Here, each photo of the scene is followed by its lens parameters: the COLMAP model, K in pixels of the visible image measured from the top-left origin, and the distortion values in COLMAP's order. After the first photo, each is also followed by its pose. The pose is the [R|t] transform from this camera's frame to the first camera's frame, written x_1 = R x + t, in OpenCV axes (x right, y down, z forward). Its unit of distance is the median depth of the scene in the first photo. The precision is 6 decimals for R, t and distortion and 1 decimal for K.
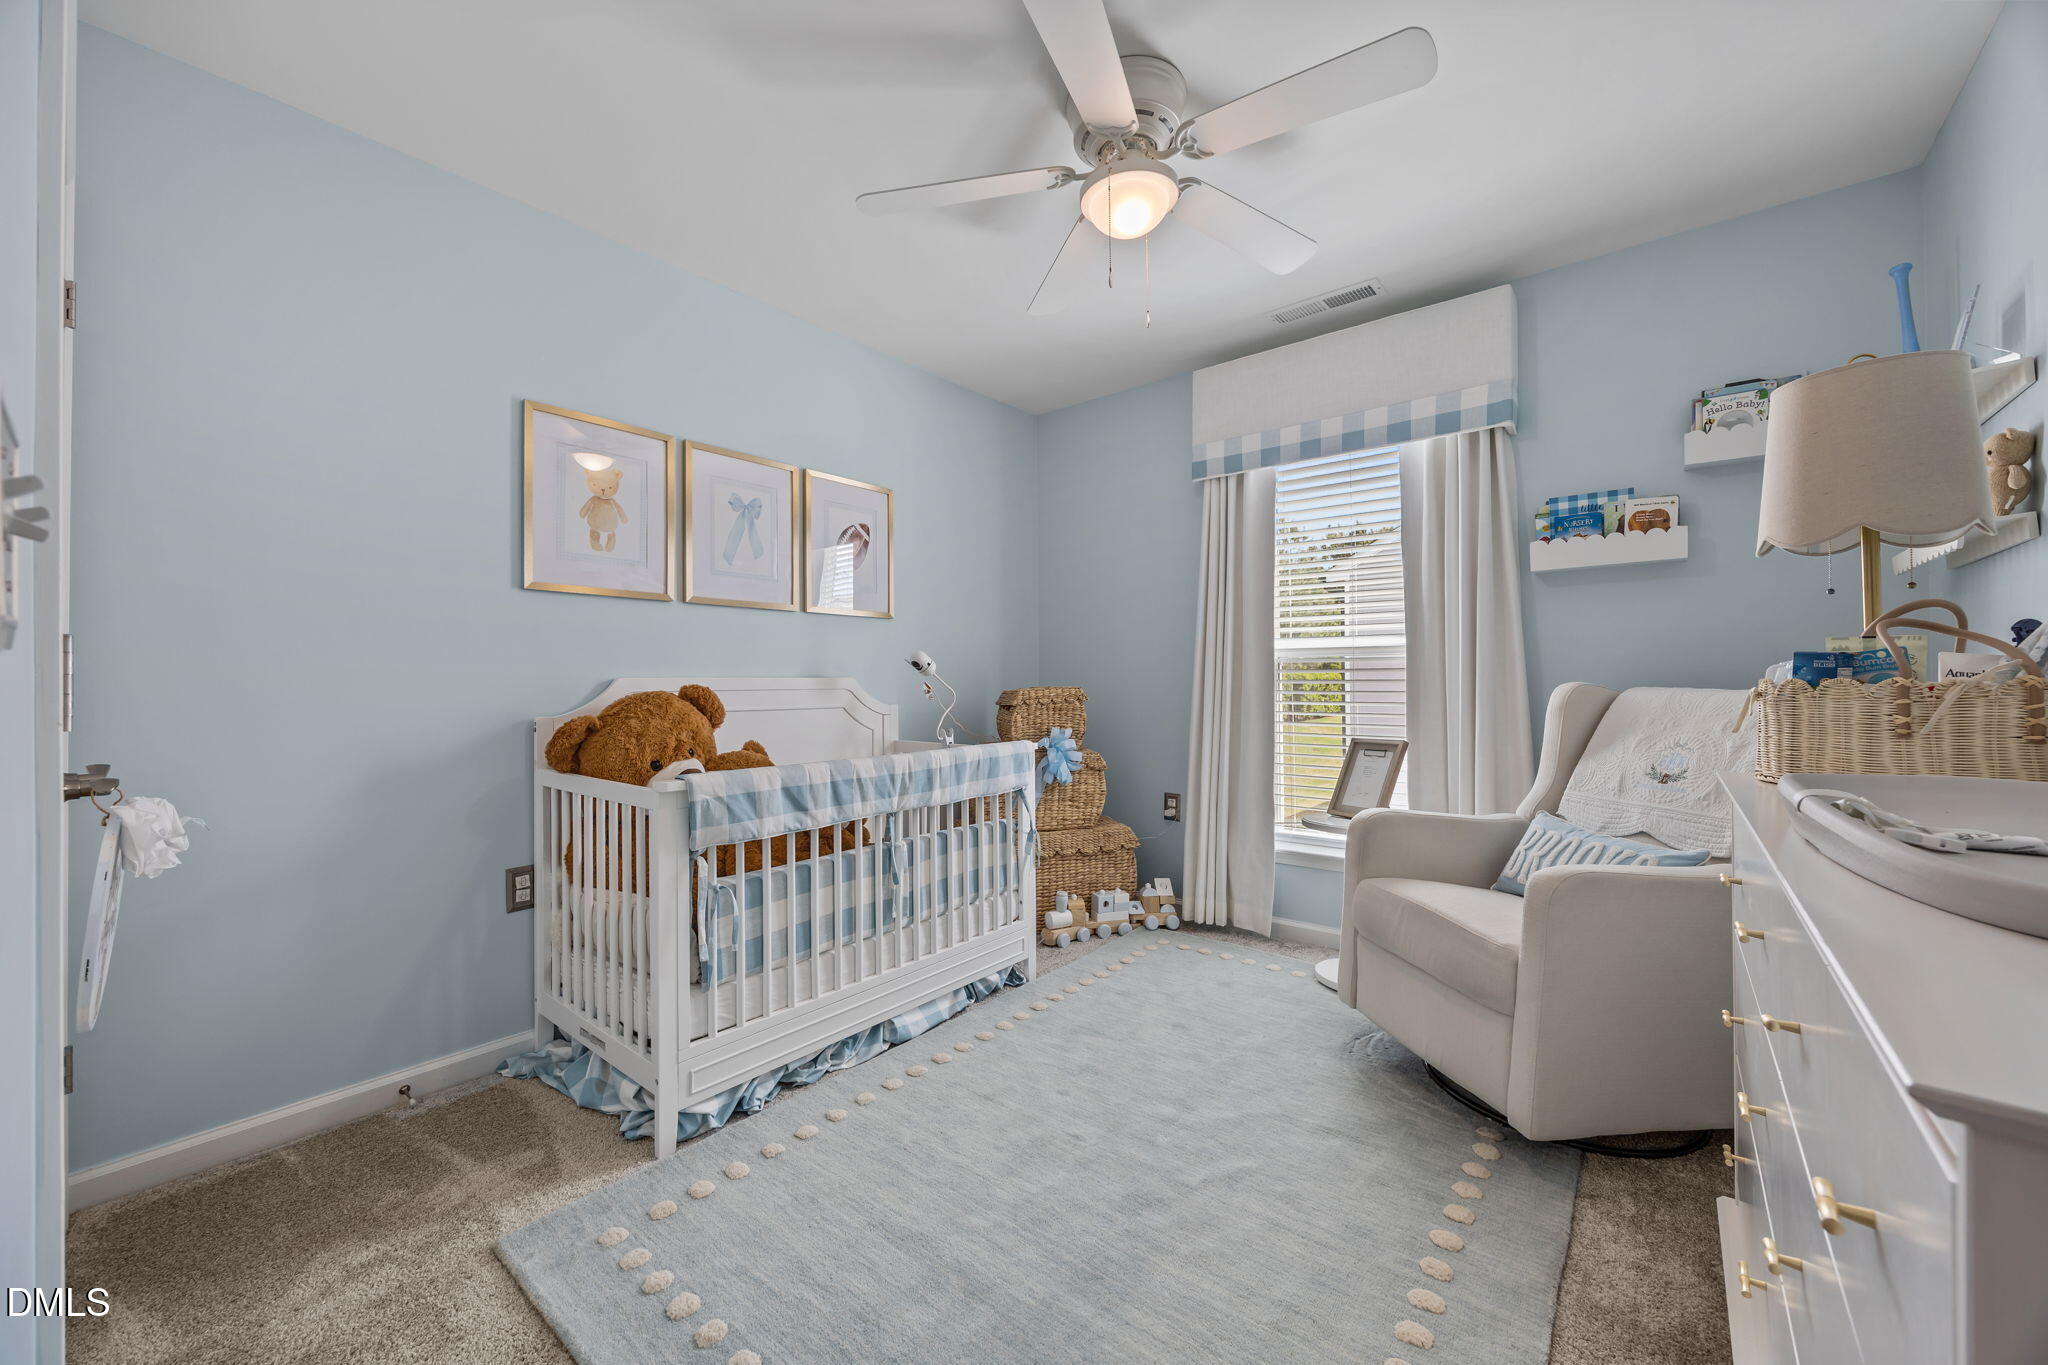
lens RADIAL K [[779.7, 0, 1012.6], [0, 779.7, 681.5], [0, 0, 1]] dist [-0.001547, 0.000101]
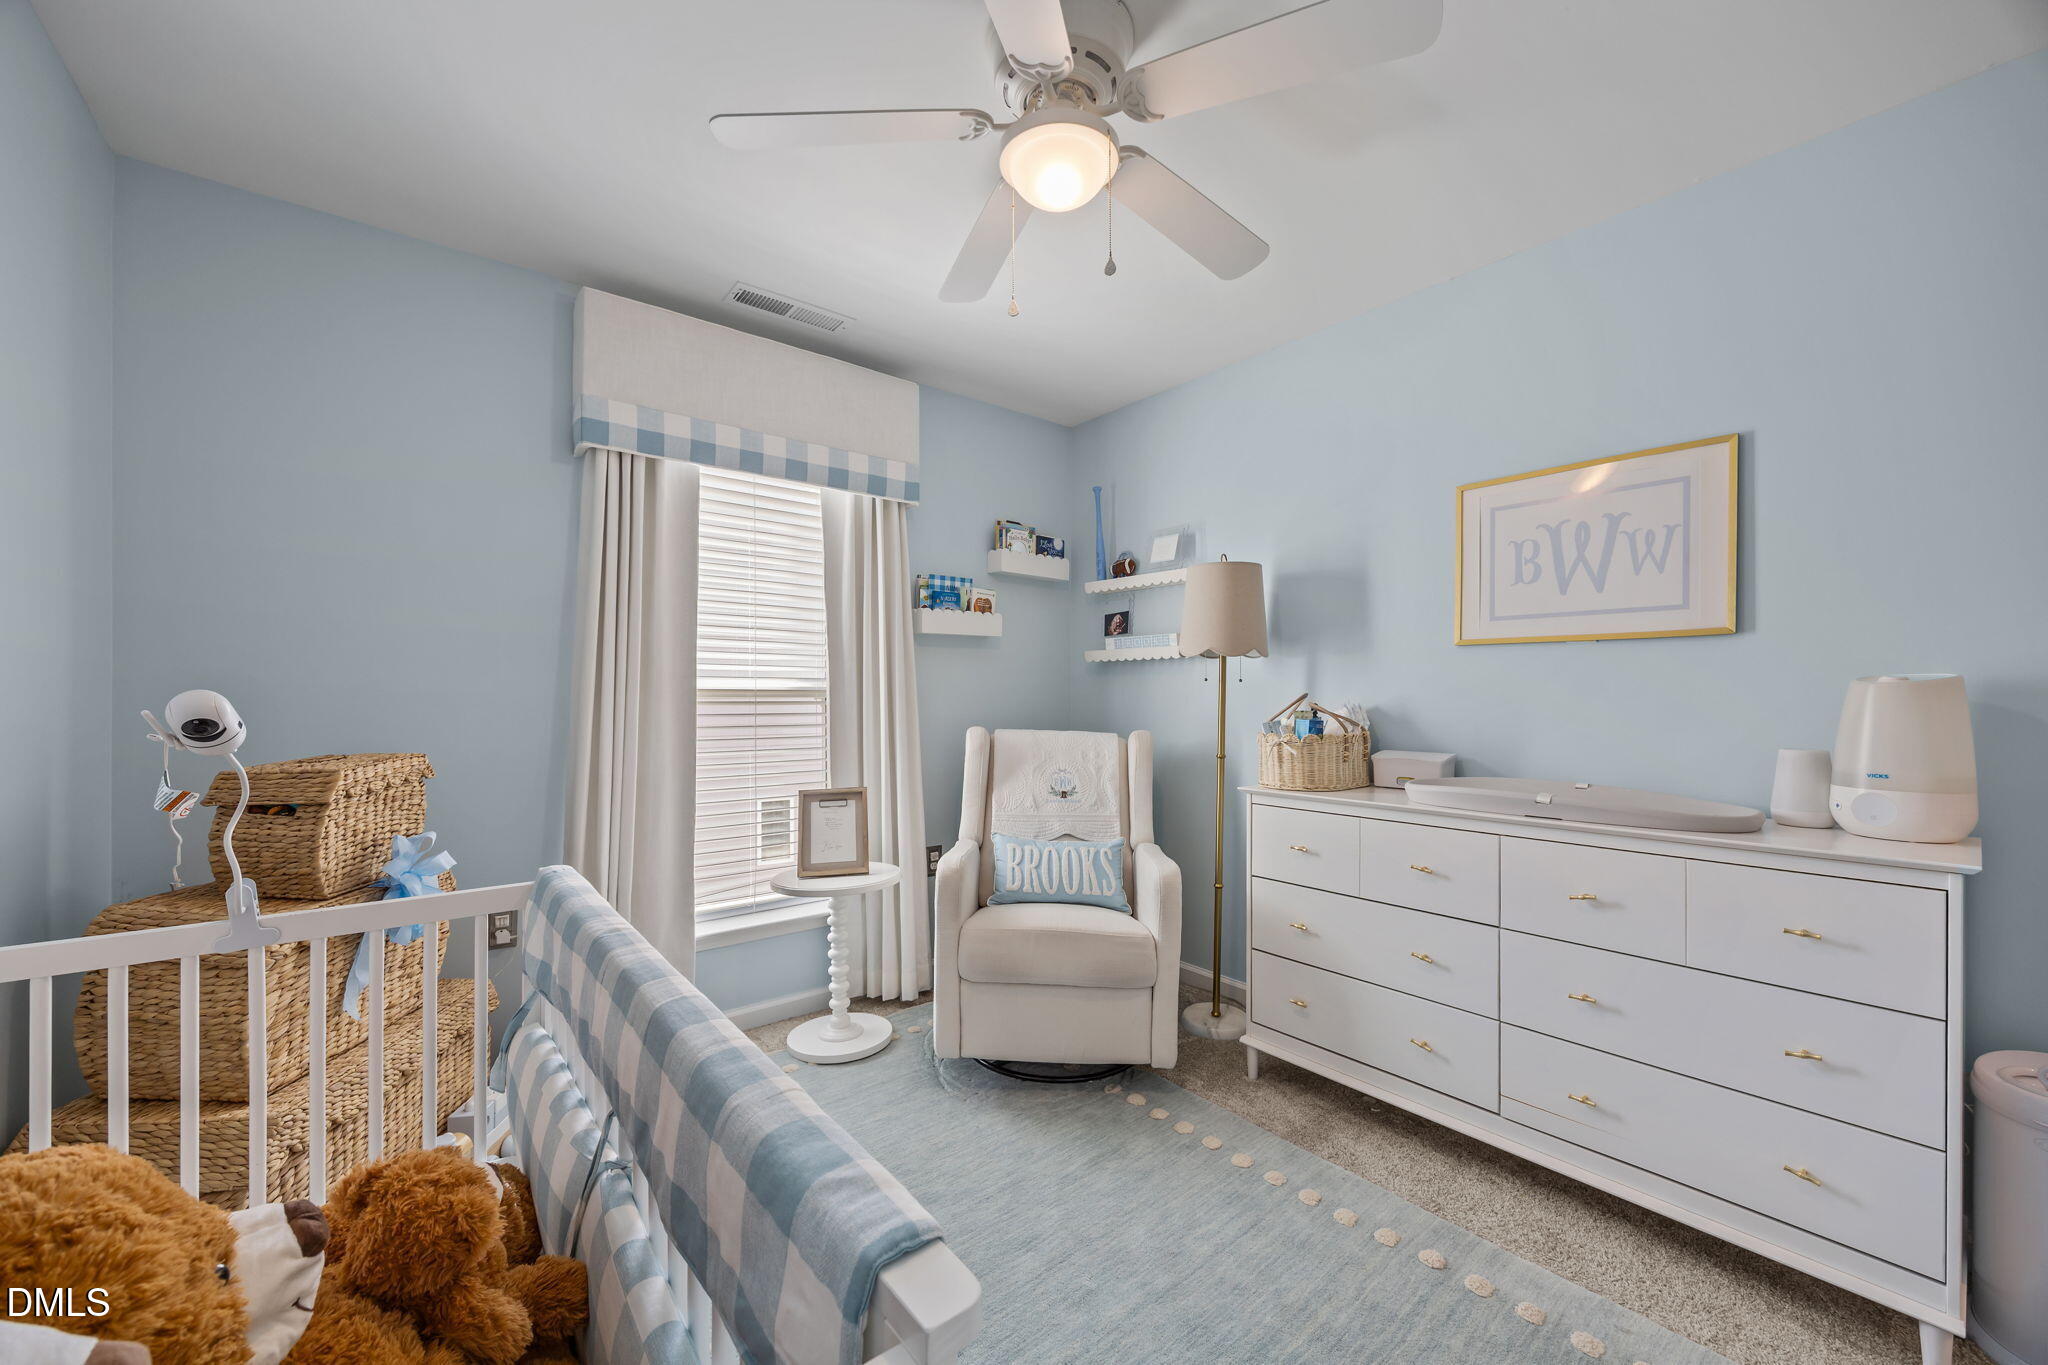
lens RADIAL K [[776.6, 0, 1013.8], [0, 776.6, 695.7], [0, 0, 1]] dist [-0.001326, -0.000016]
pose [[0.199724, -0.000460, 0.979852, -0.470557], [-0.002813, 0.999995, 0.001043, -0.047689], [-0.979848, -0.002965, 0.199722, 0.633580]]
